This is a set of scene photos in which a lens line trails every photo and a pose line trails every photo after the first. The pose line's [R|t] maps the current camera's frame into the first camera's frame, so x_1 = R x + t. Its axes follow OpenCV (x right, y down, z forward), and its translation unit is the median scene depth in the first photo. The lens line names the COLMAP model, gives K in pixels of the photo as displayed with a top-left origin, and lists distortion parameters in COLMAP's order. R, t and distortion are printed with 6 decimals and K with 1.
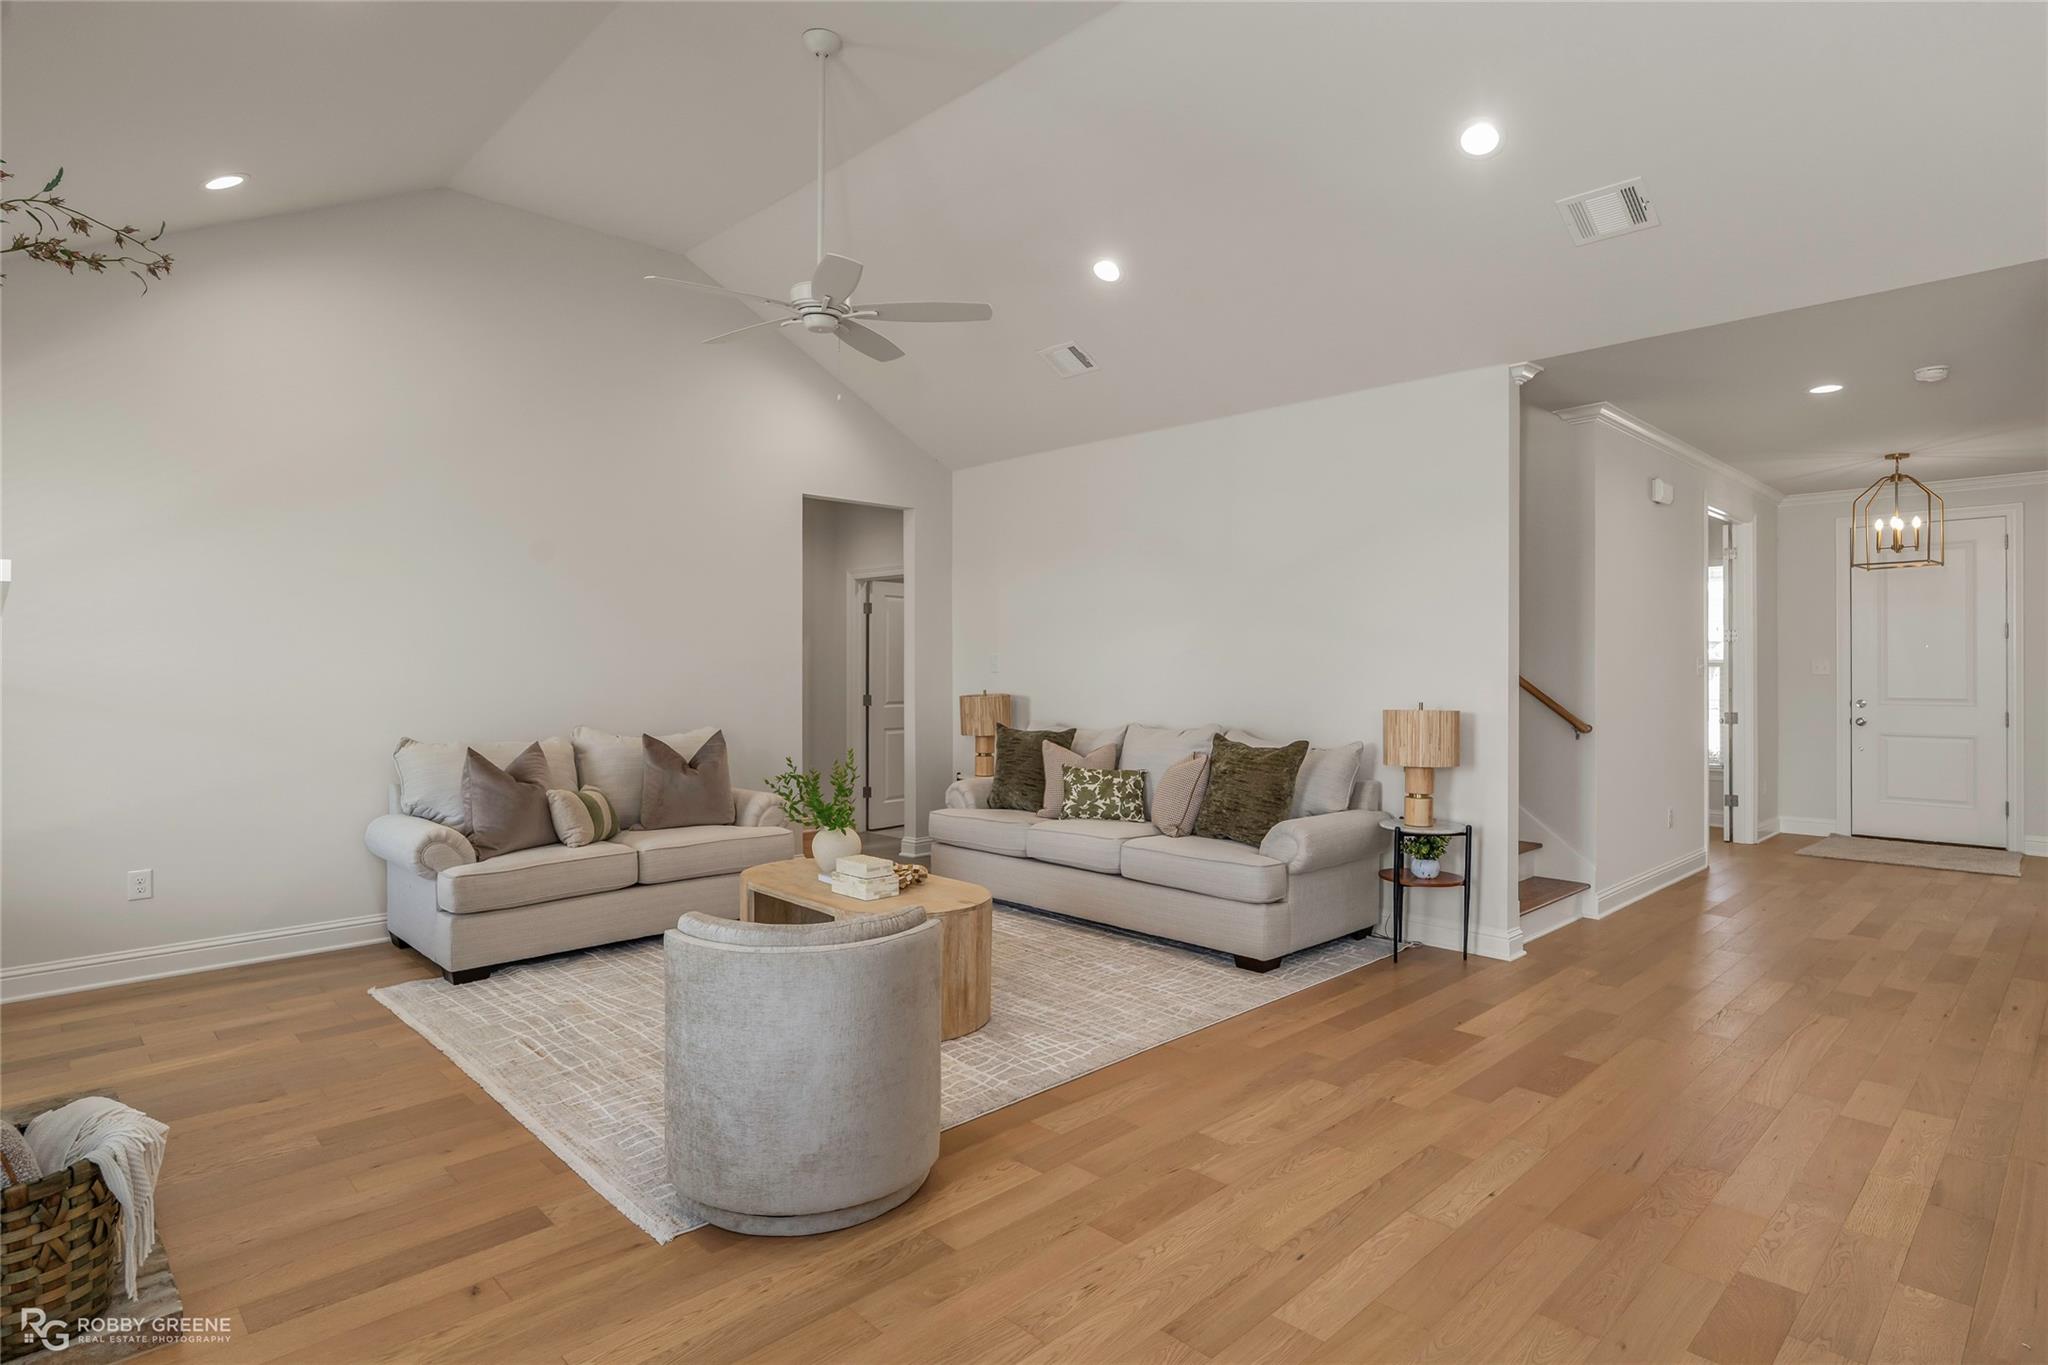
lens RADIAL K [[1061.0, 0, 1024.4], [0, 1061.0, 660.6], [0, 0, 1]] dist [-0.011972, -0.000065]
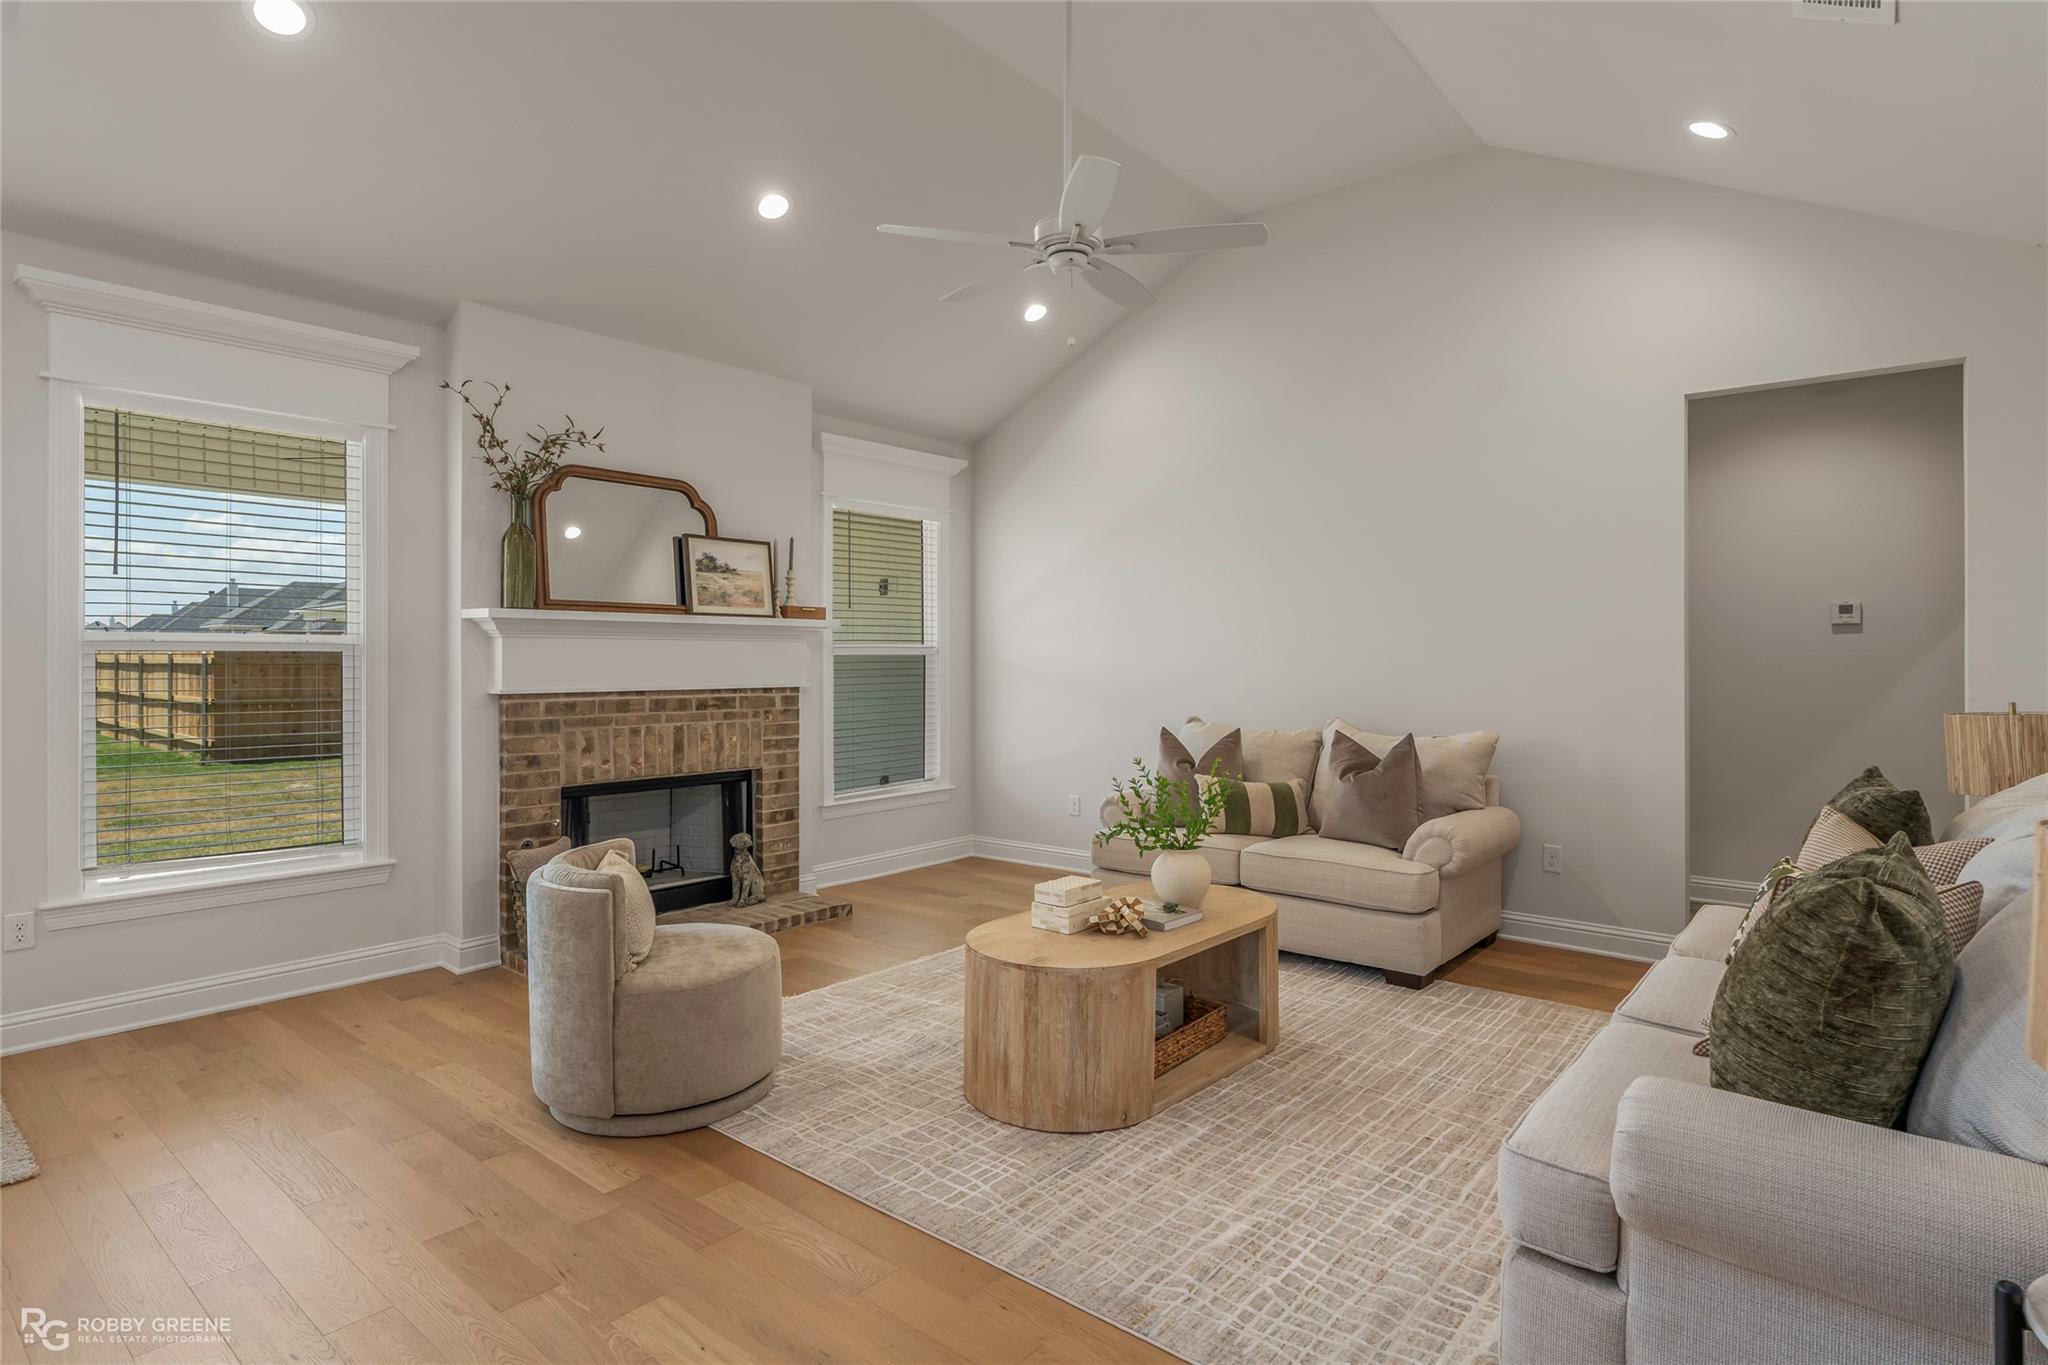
lens RADIAL K [[1061.0, 0, 1024.4], [0, 1061.0, 660.6], [0, 0, 1]] dist [-0.011972, -0.000065]
pose [[0.109268, 0.002650, -0.994009, 0.695141], [0.002382, 0.999993, 0.002927, 0.010753], [0.994009, -0.002687, 0.109261, 0.900085]]
